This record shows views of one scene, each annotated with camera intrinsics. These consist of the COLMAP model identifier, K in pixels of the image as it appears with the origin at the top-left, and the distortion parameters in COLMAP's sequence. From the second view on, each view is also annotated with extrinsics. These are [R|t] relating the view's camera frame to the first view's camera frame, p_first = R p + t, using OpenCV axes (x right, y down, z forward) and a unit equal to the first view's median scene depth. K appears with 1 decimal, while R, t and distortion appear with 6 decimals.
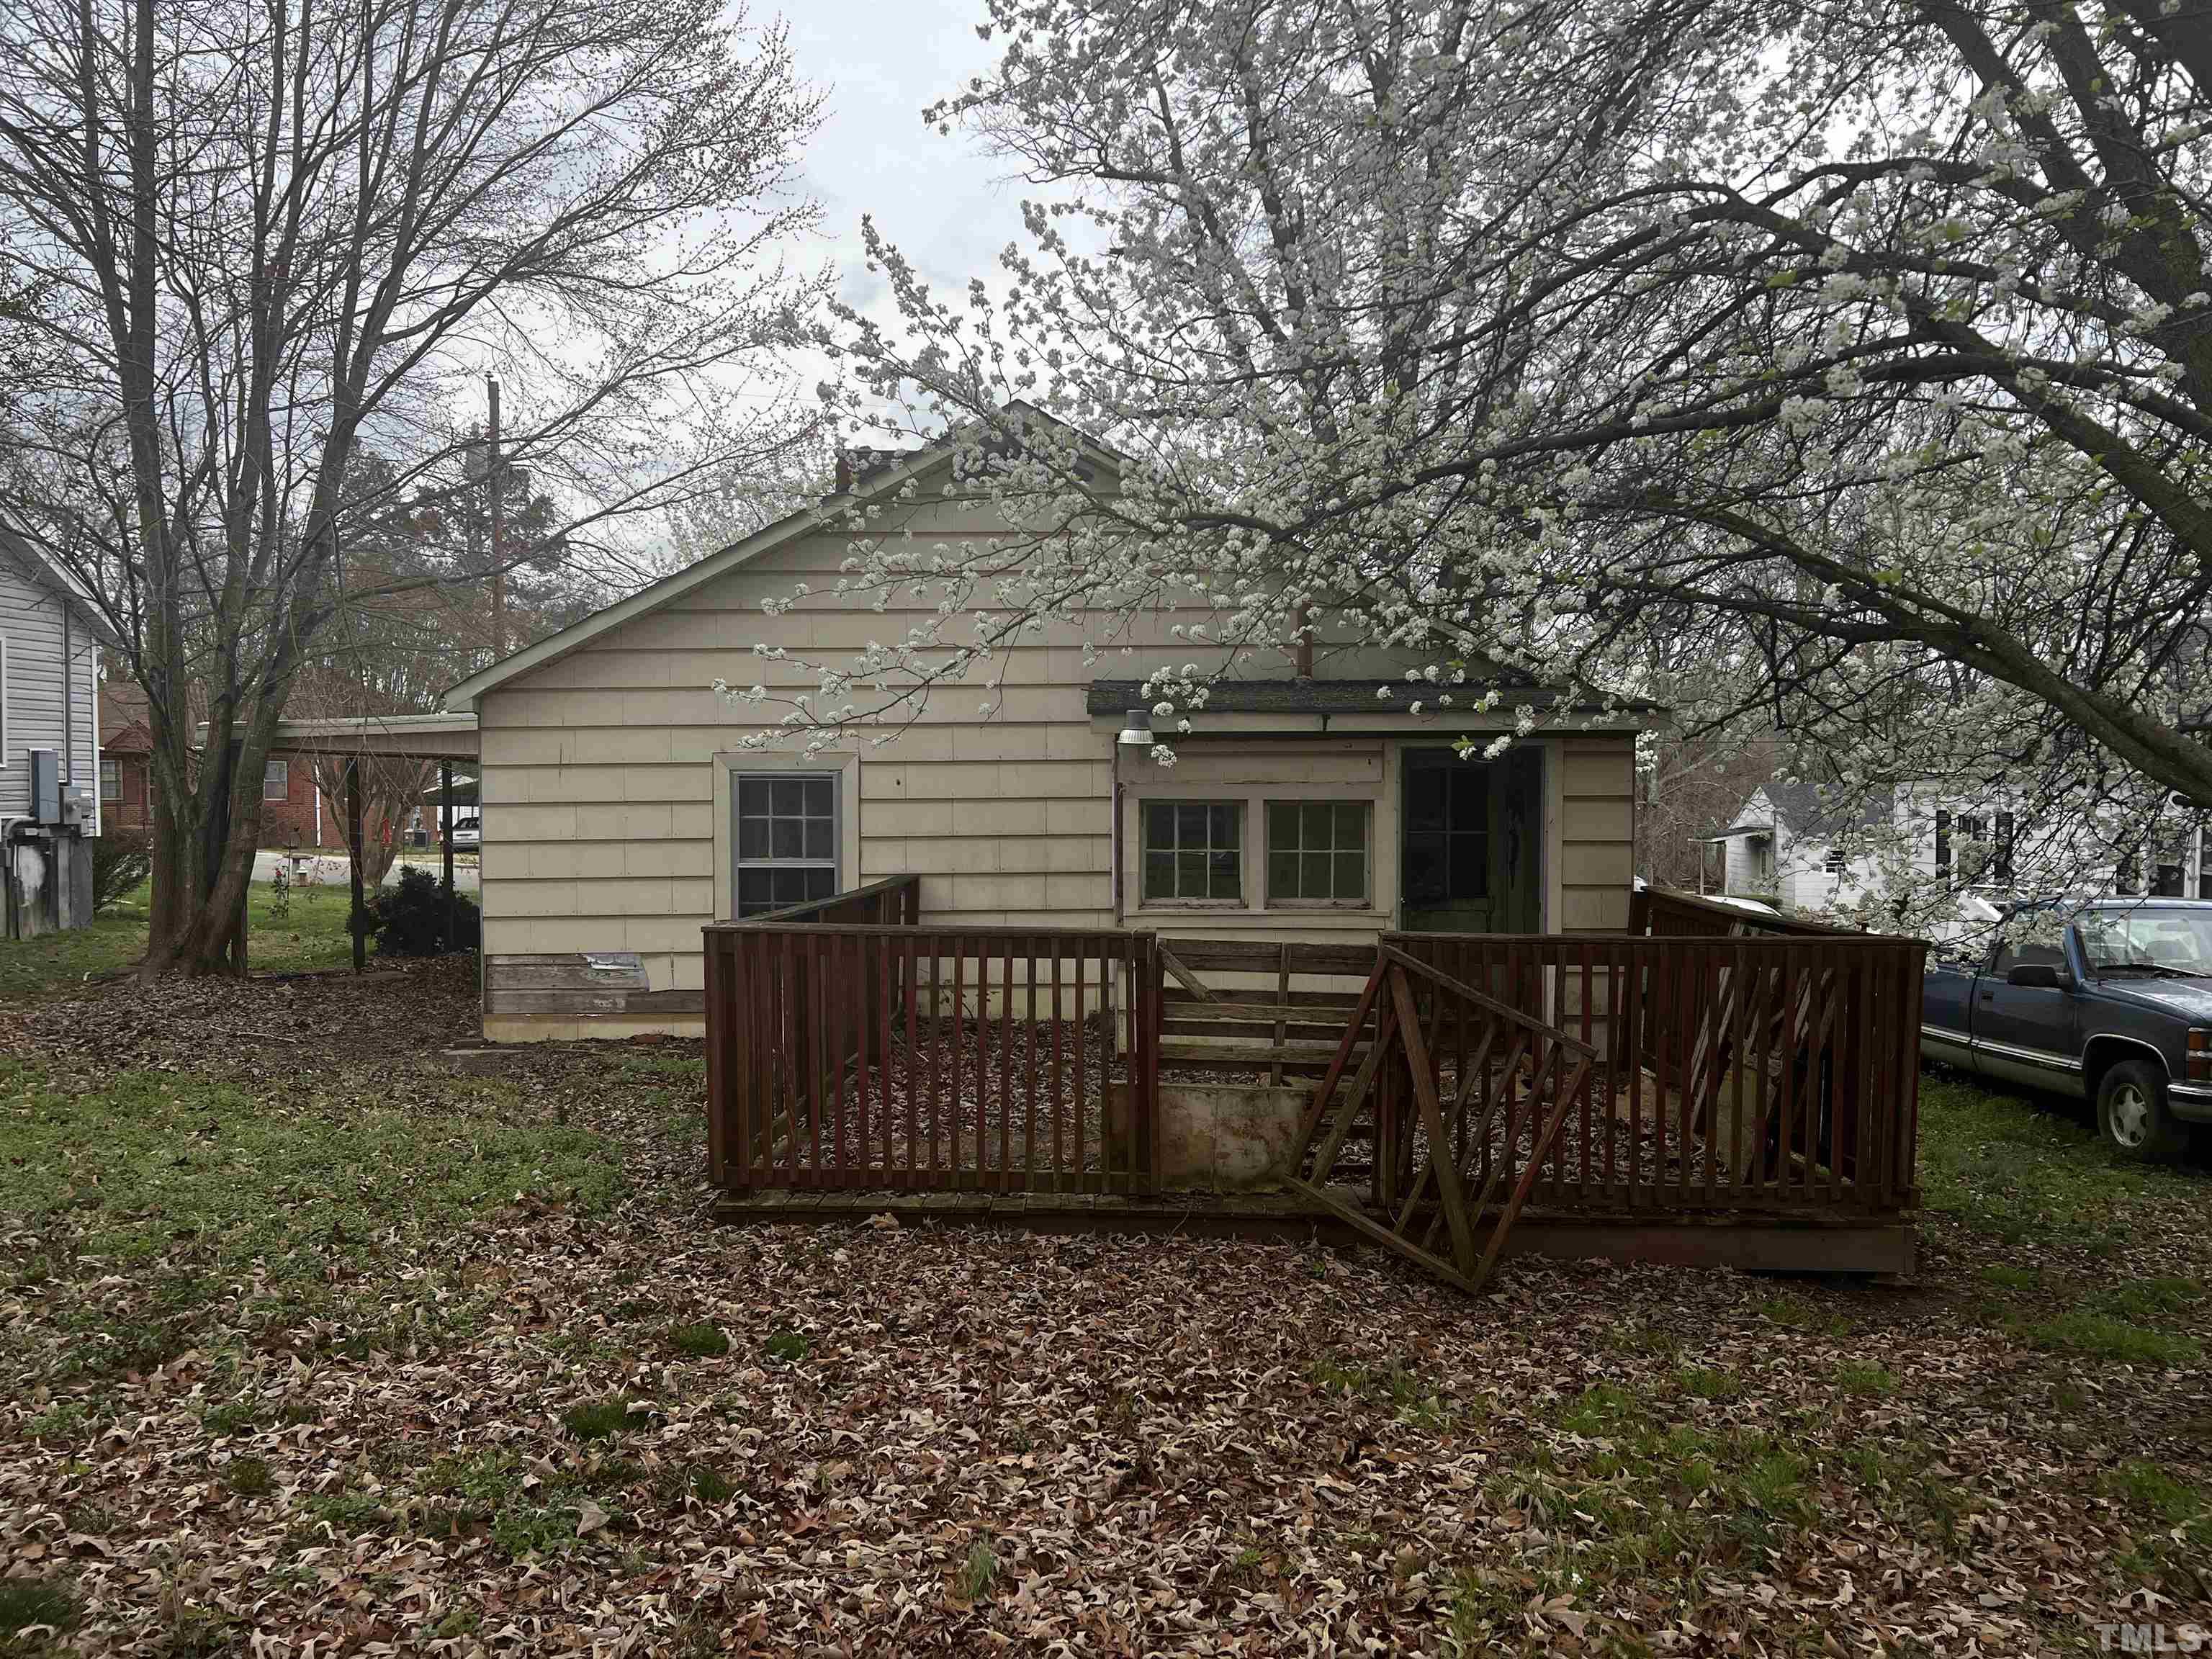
lens RADIAL K [[1668.4, 0, 1110.2], [0, 1668.4, 831.0], [0, 0, 1]] dist [-0.002208, -0.001703]
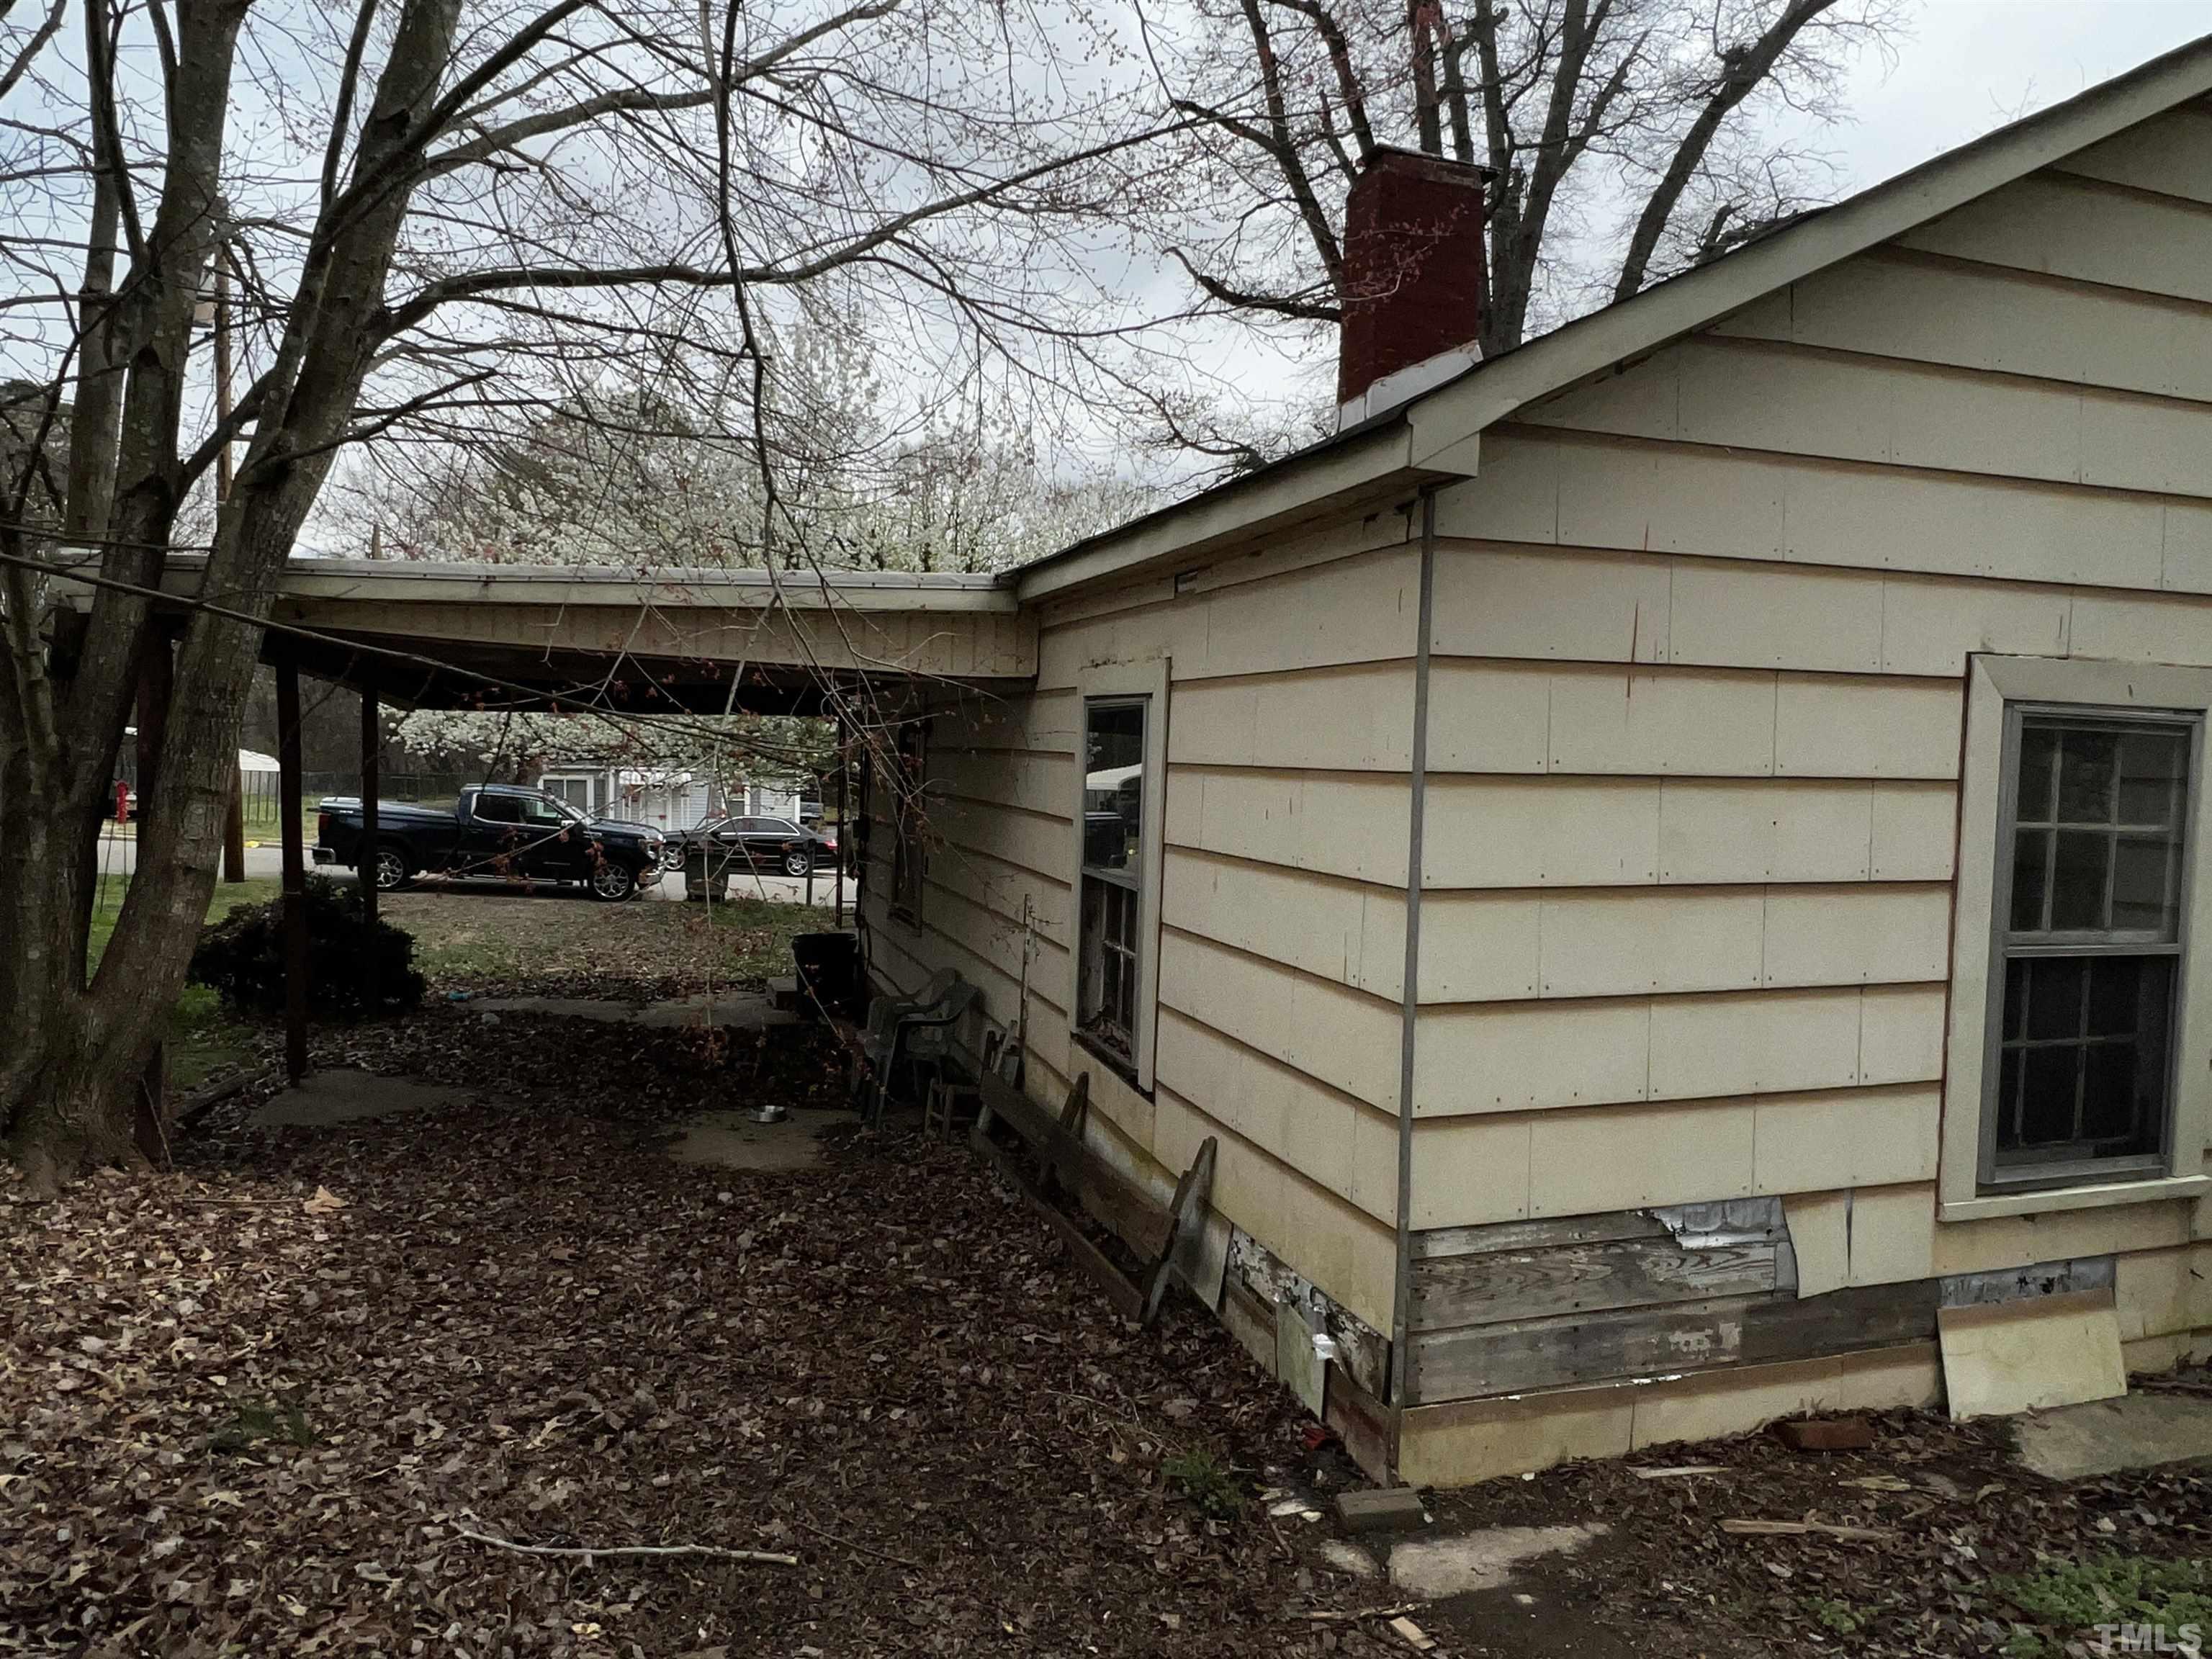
lens RADIAL K [[1480.7, 0, 1104.5], [0, 1480.7, 829.9], [0, 0, 1]] dist [-0.009779, -0.000981]
pose [[0.957343, 0.010844, 0.288752, -0.517877], [-0.014740, 0.999827, 0.011322, -0.007812], [-0.288579, -0.015095, 0.957337, 0.738192]]
